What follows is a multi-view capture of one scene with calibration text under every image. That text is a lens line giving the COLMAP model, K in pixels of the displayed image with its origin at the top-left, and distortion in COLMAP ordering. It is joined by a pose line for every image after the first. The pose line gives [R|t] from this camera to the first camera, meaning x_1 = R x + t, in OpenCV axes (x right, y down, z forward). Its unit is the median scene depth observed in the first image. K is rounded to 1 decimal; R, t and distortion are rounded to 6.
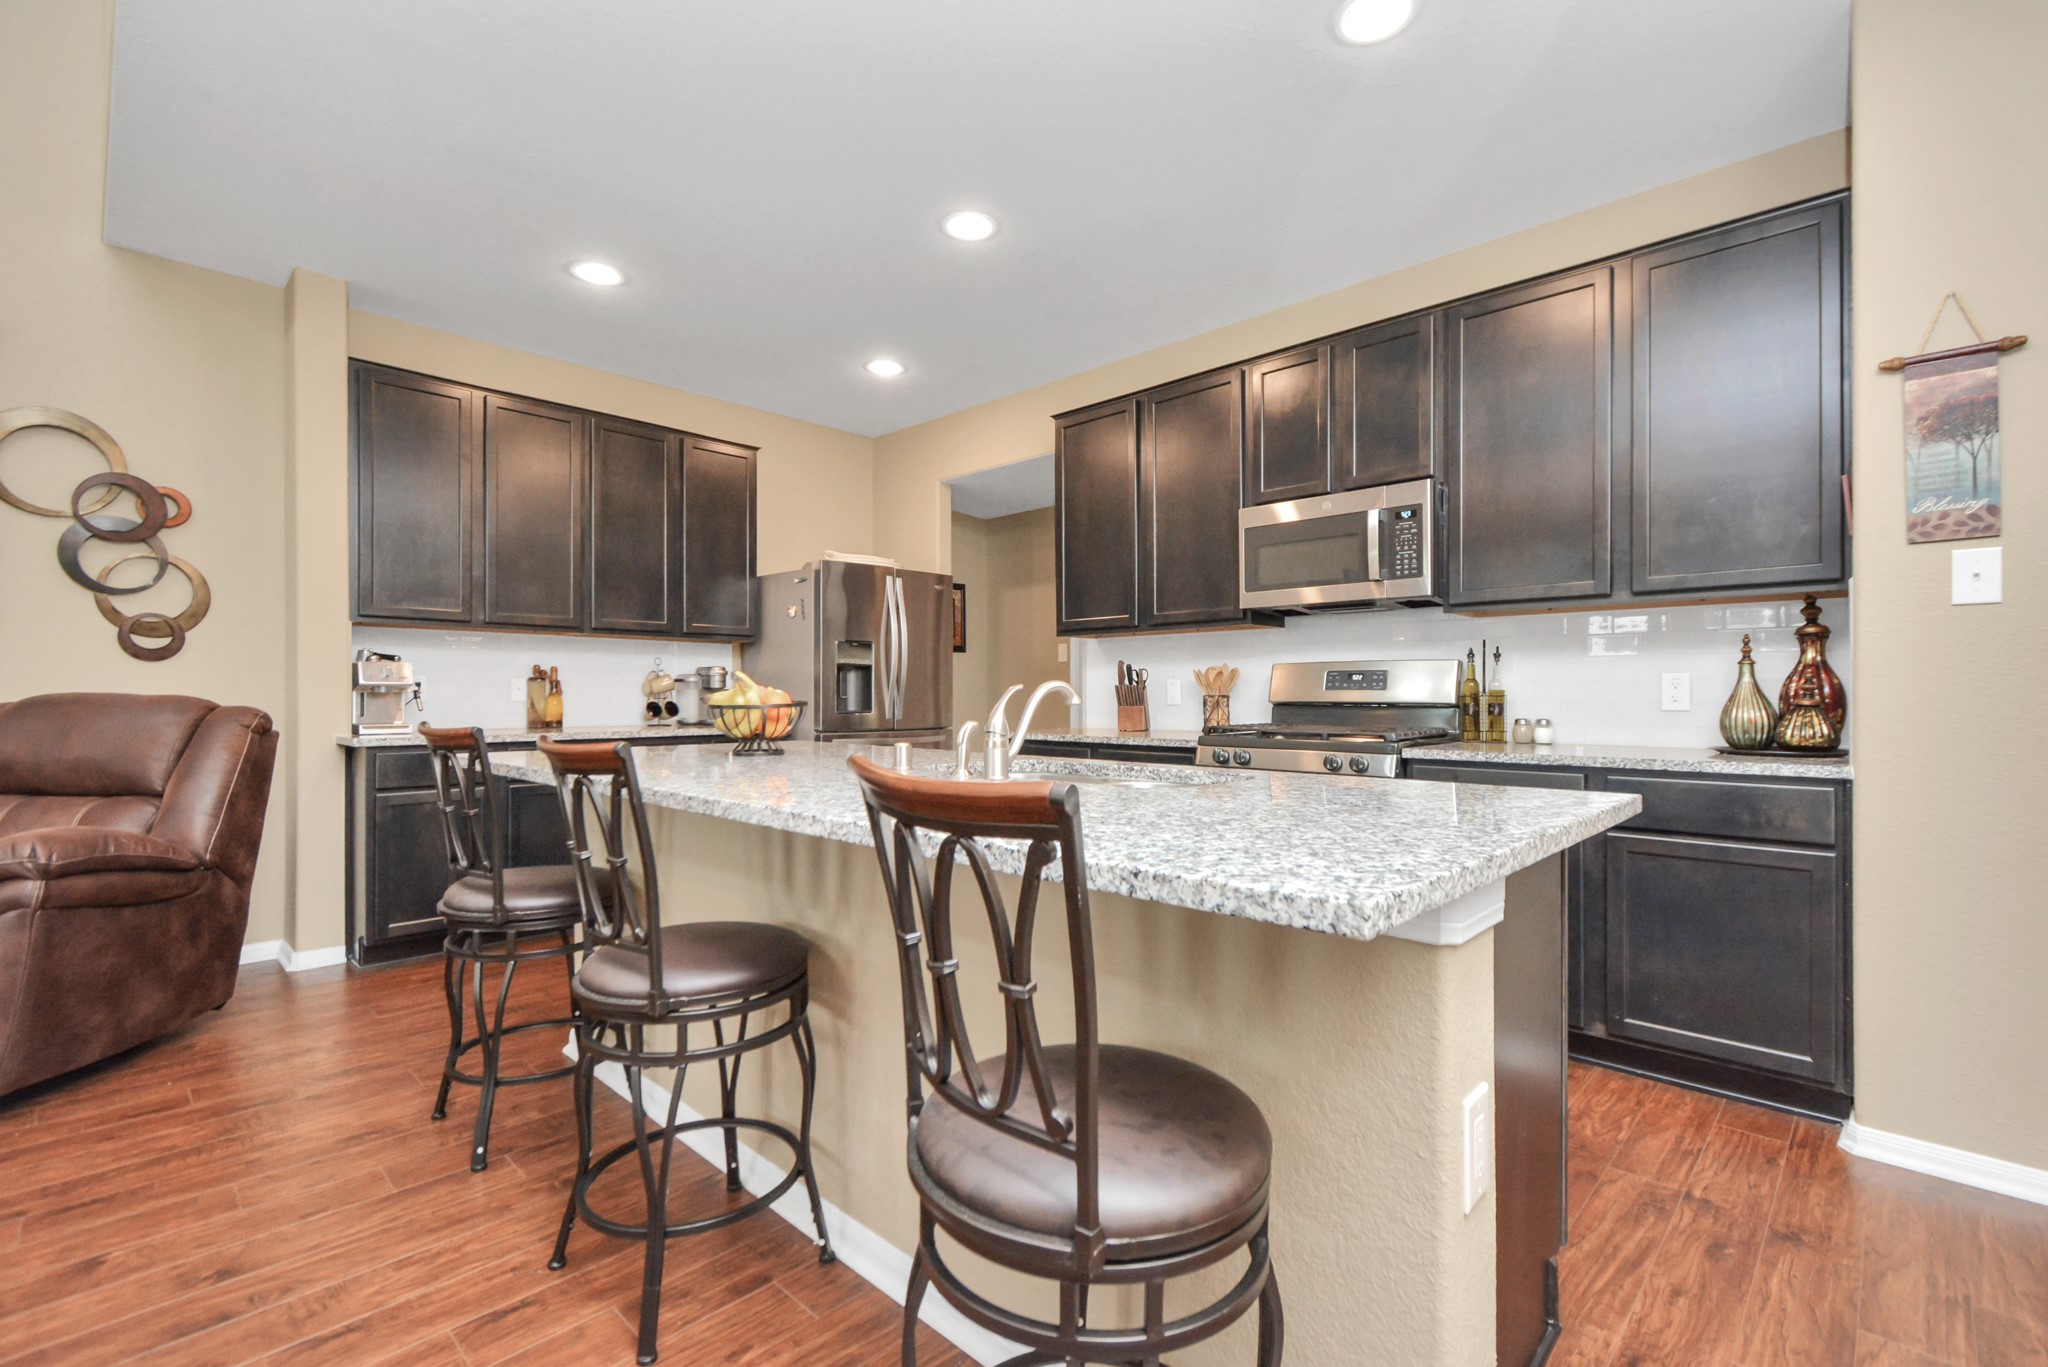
lens RADIAL K [[940.5, 0, 1024.4], [0, 940.5, 687.1], [0, 0, 1]] dist [0.010792, -0.000404]
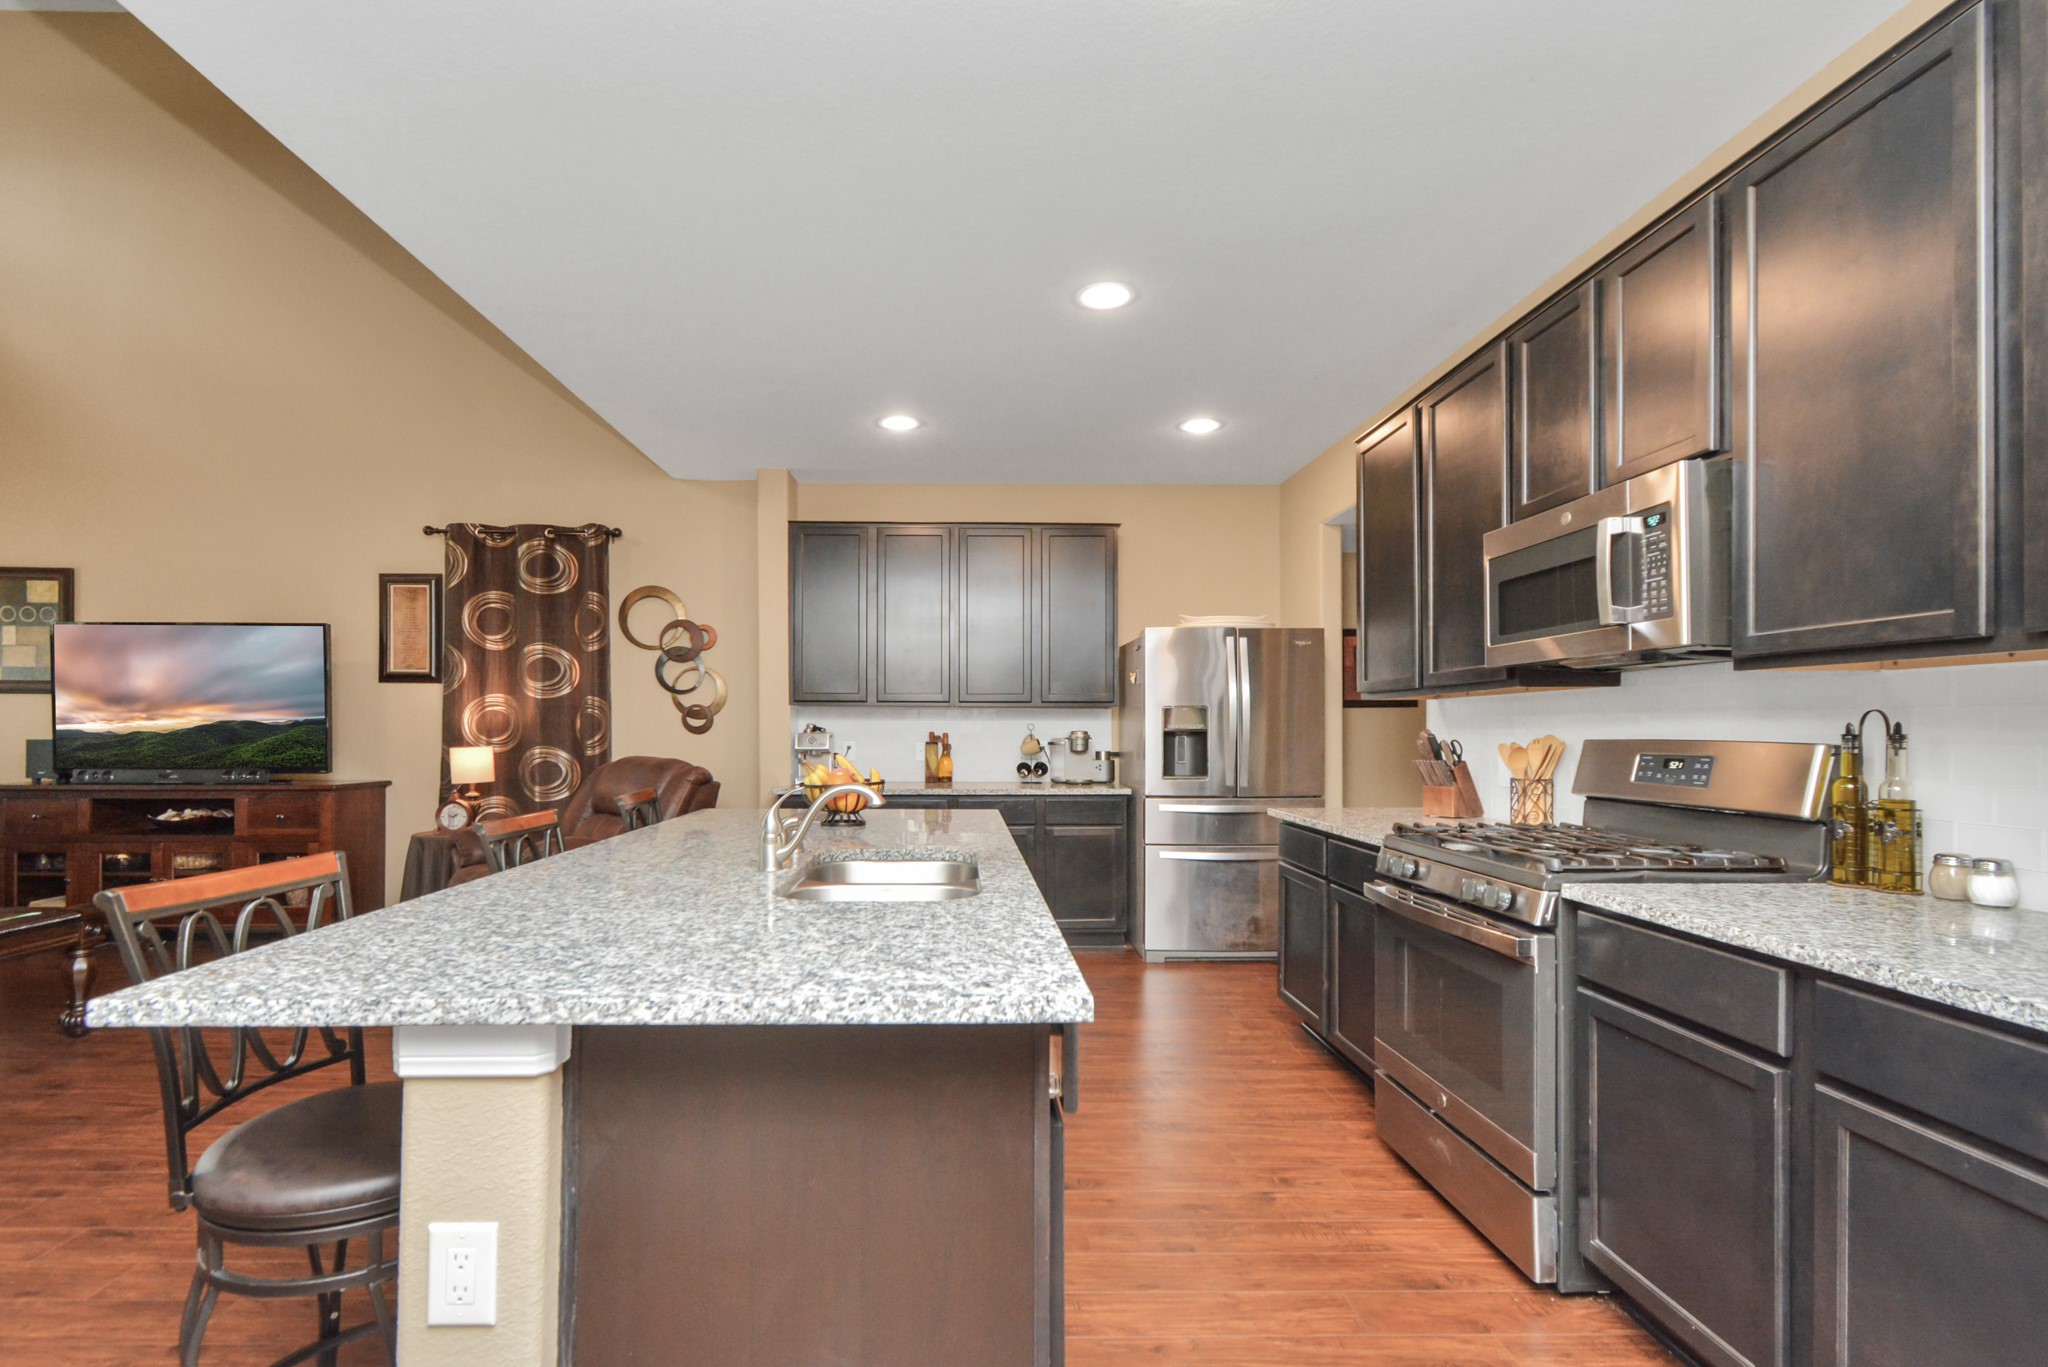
lens RADIAL K [[940.5, 0, 970.5], [0, 940.5, 725.0], [0, 0, 1]] dist [0.010792, -0.000404]
pose [[0.711066, -0.000834, -0.703124, 0.514530], [0.000666, 1.000000, -0.000513, -0.042099], [0.703125, -0.000104, 0.711067, 0.205672]]
